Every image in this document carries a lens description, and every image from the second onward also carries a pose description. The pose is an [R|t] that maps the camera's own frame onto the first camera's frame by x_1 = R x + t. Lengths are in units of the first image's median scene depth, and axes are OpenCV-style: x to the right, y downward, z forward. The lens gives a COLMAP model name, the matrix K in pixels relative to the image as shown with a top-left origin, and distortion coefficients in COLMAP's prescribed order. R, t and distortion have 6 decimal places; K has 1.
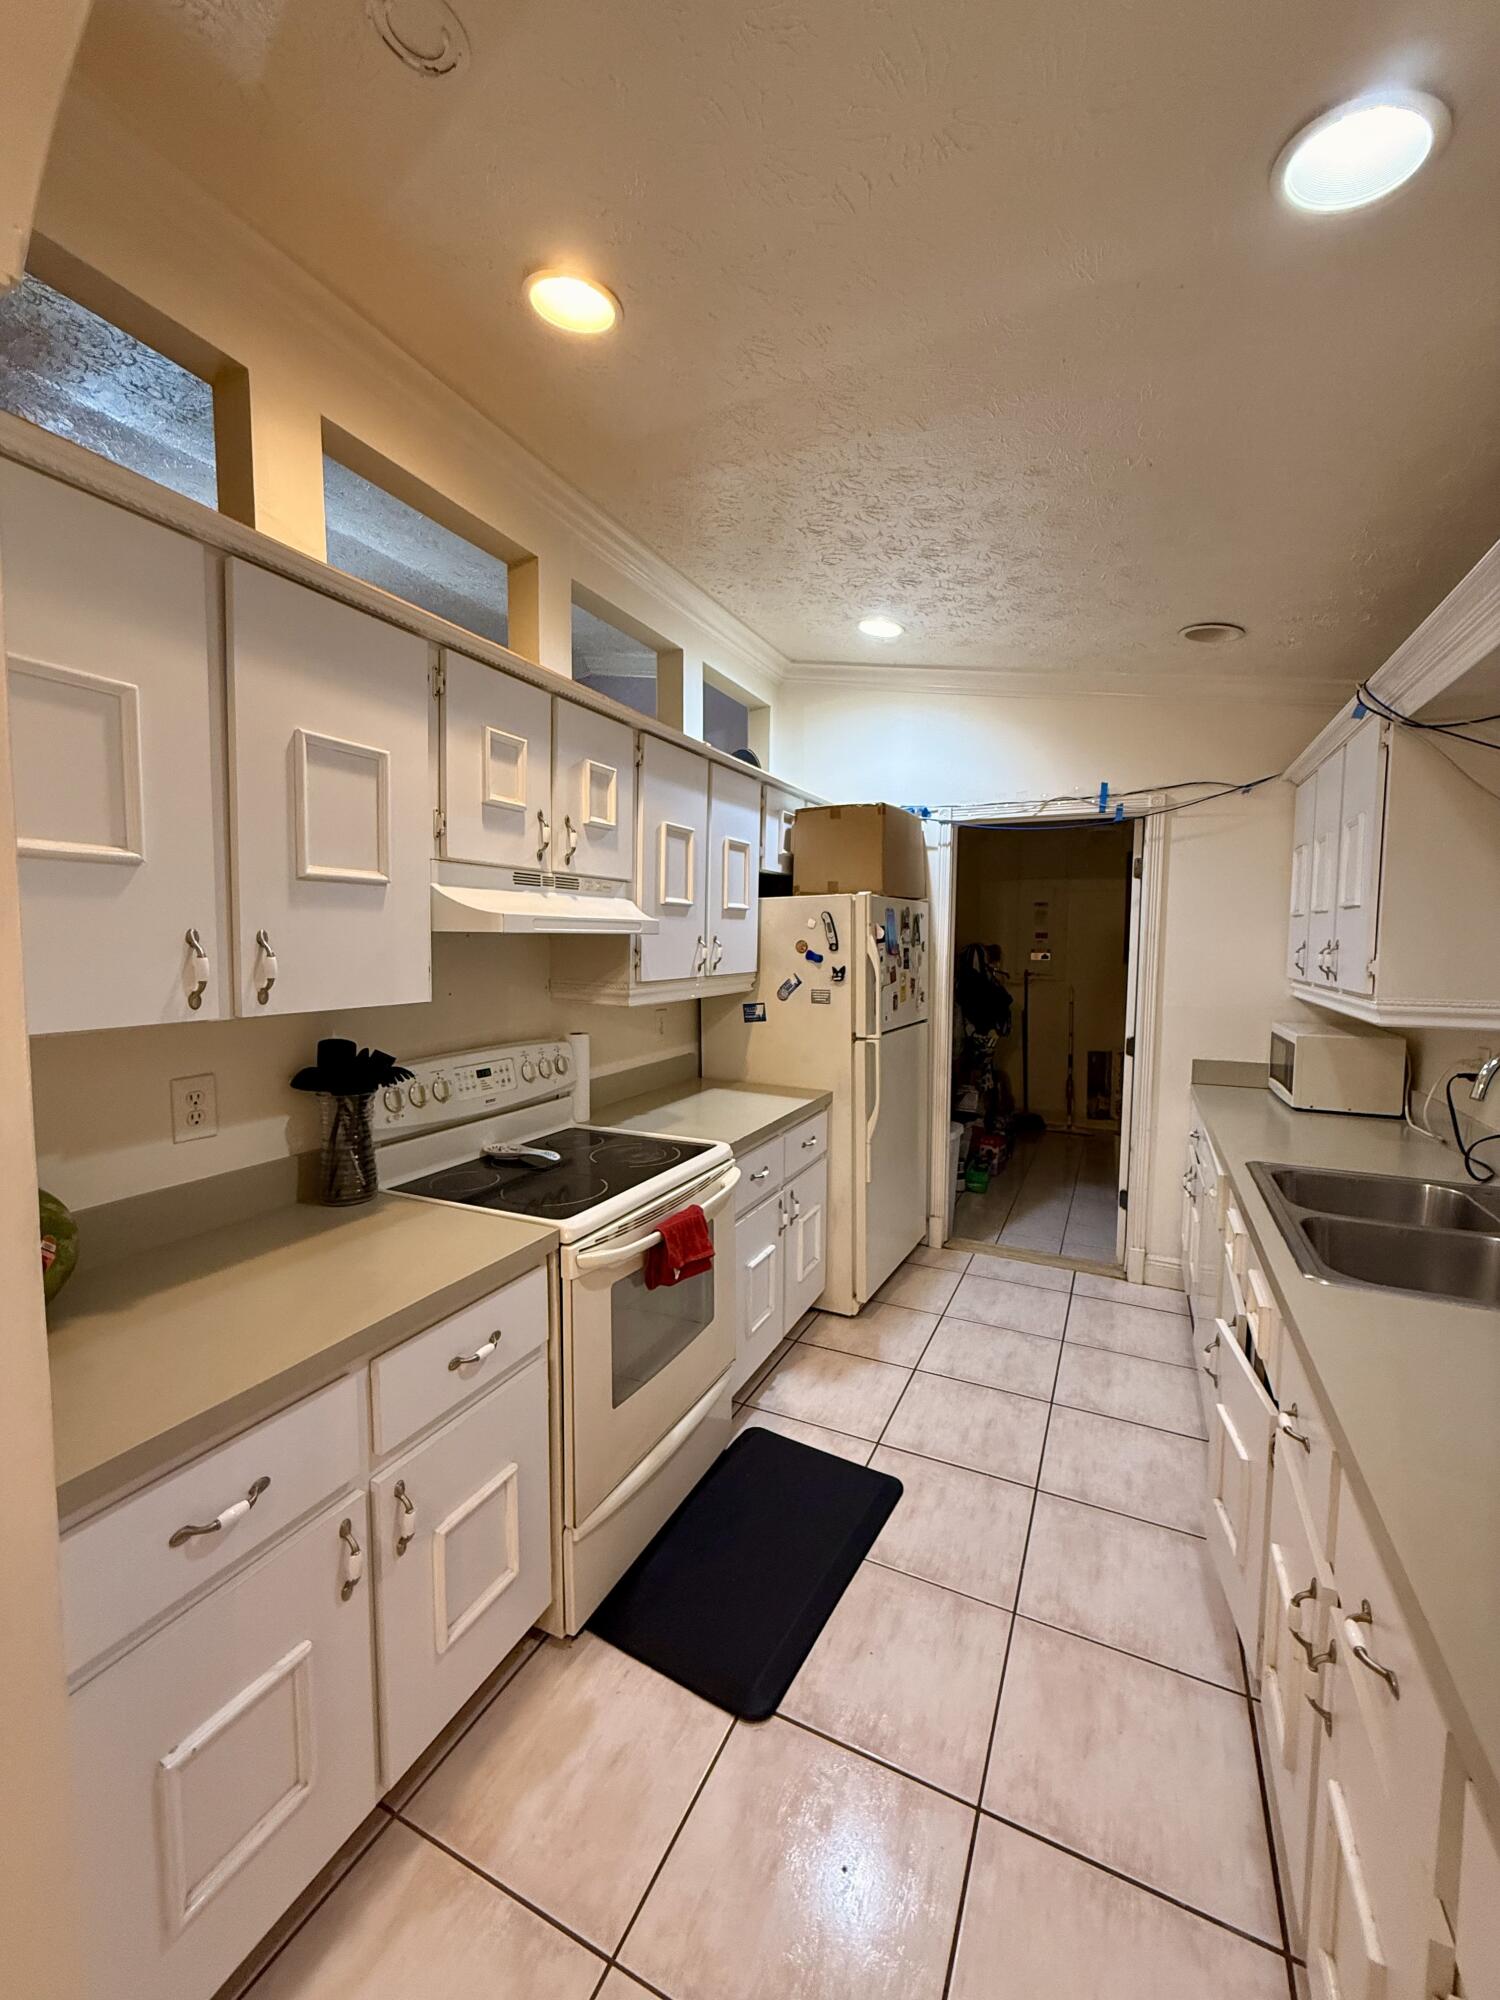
lens RADIAL K [[797.3, 0, 749.6], [0, 797.3, 994.2], [0, 0, 1]] dist [0.000605, 0.000085]
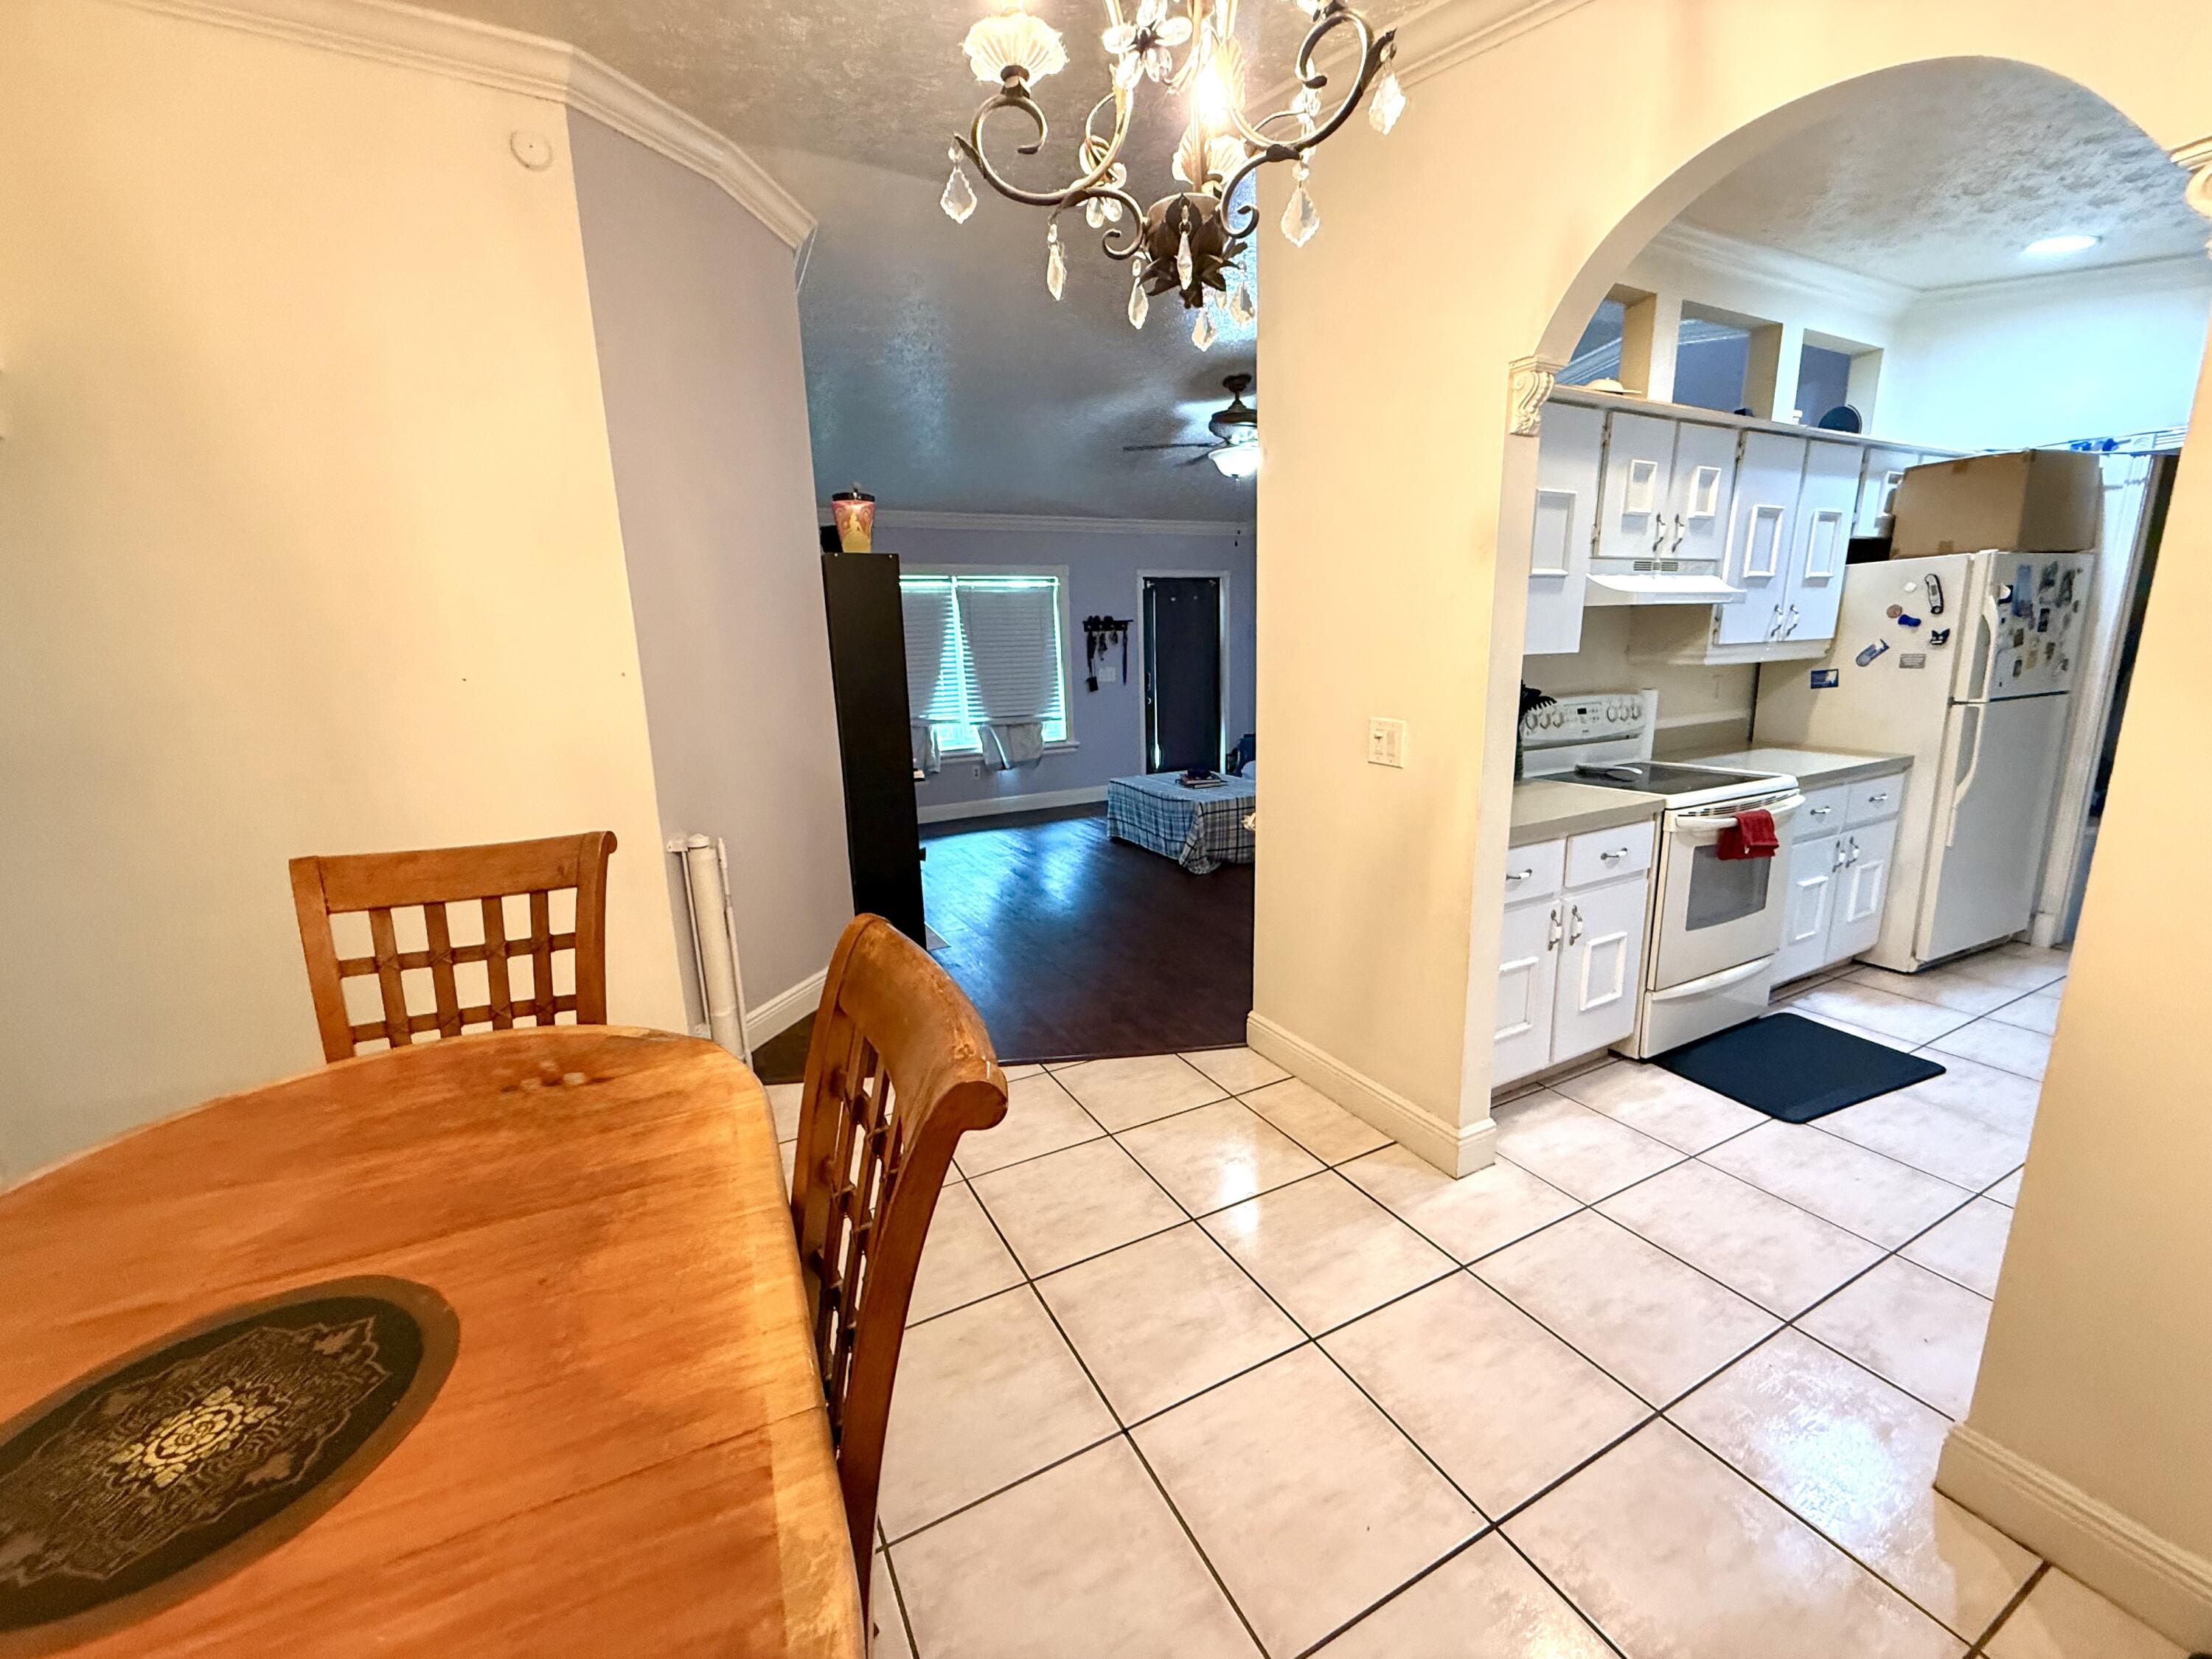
lens RADIAL K [[881.8, 0, 1104.2], [0, 881.8, 829.9], [0, 0, 1]] dist [0.000605, 0.000085]
pose [[0.799932, 0.097073, -0.592188, -0.056998], [-0.008899, 0.988640, 0.150039, 0.066907], [0.600025, -0.114751, 0.791708, -0.630872]]
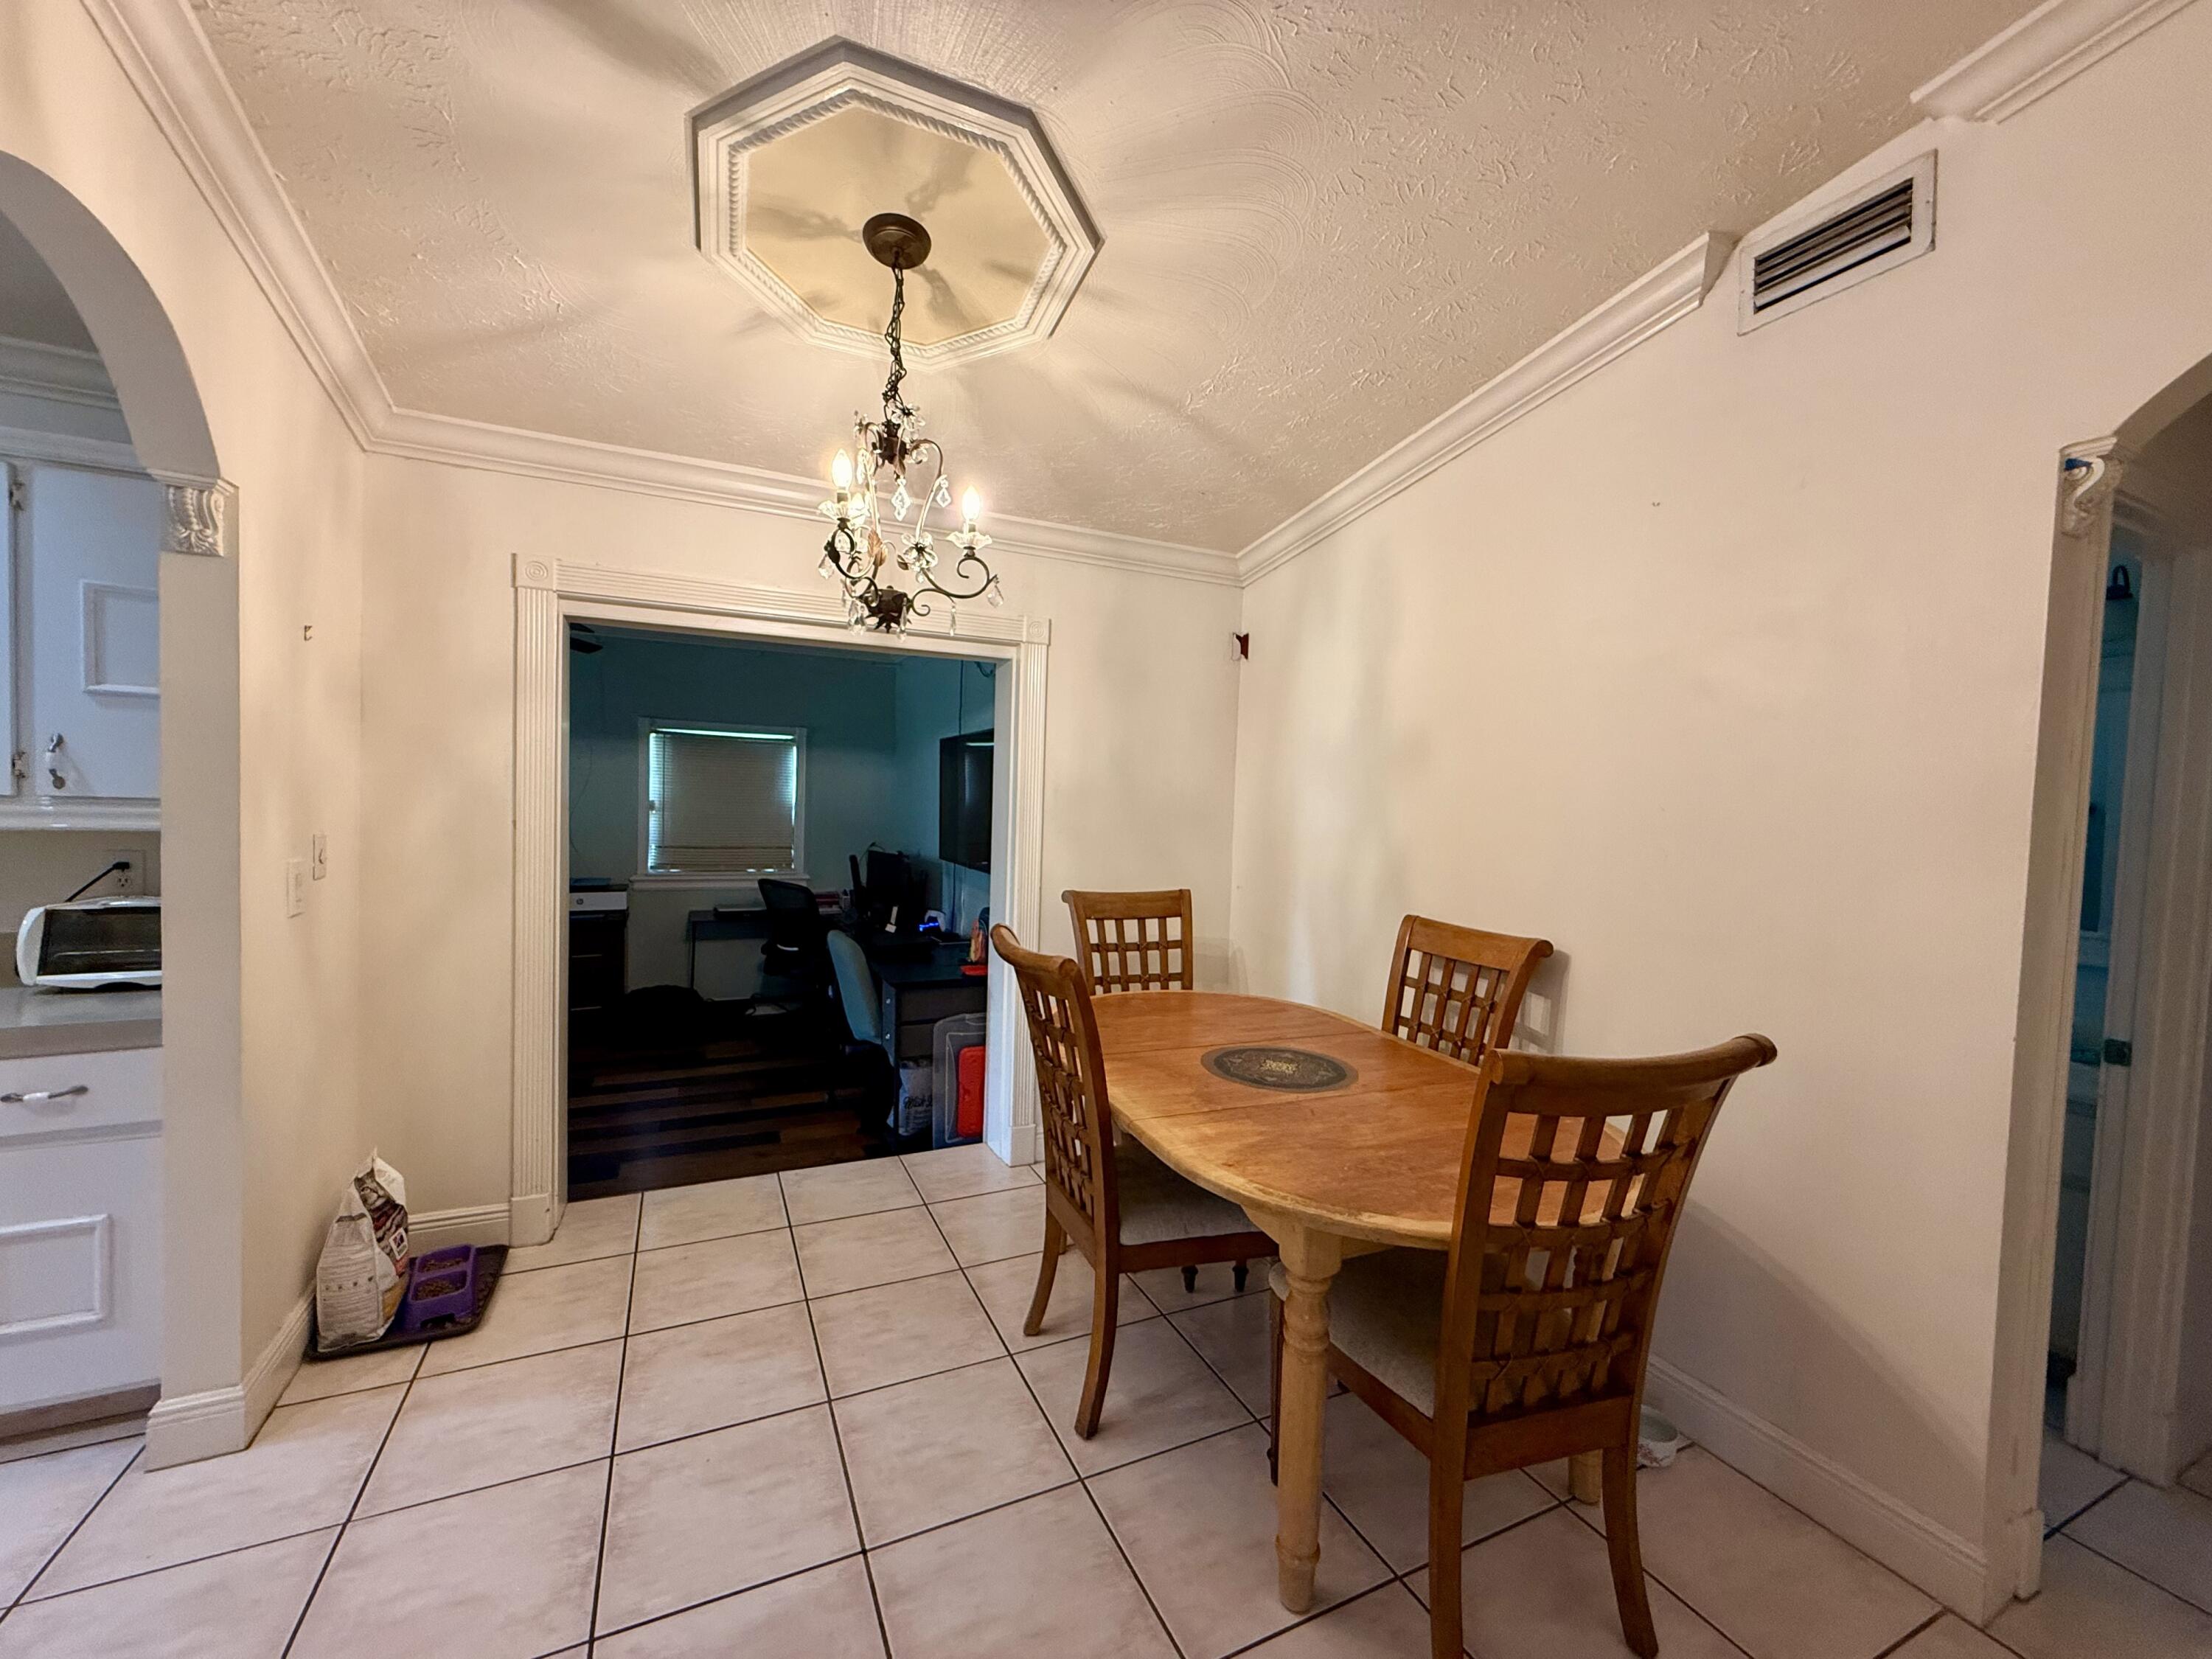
lens RADIAL K [[881.8, 0, 1104.7], [0, 881.8, 829.1], [0, 0, 1]] dist [0.000605, 0.000085]
pose [[-0.771856, -0.059244, 0.633031, -0.889875], [0.004978, 0.995056, 0.099194, 0.002431], [-0.635778, 0.079715, -0.767745, 0.169980]]
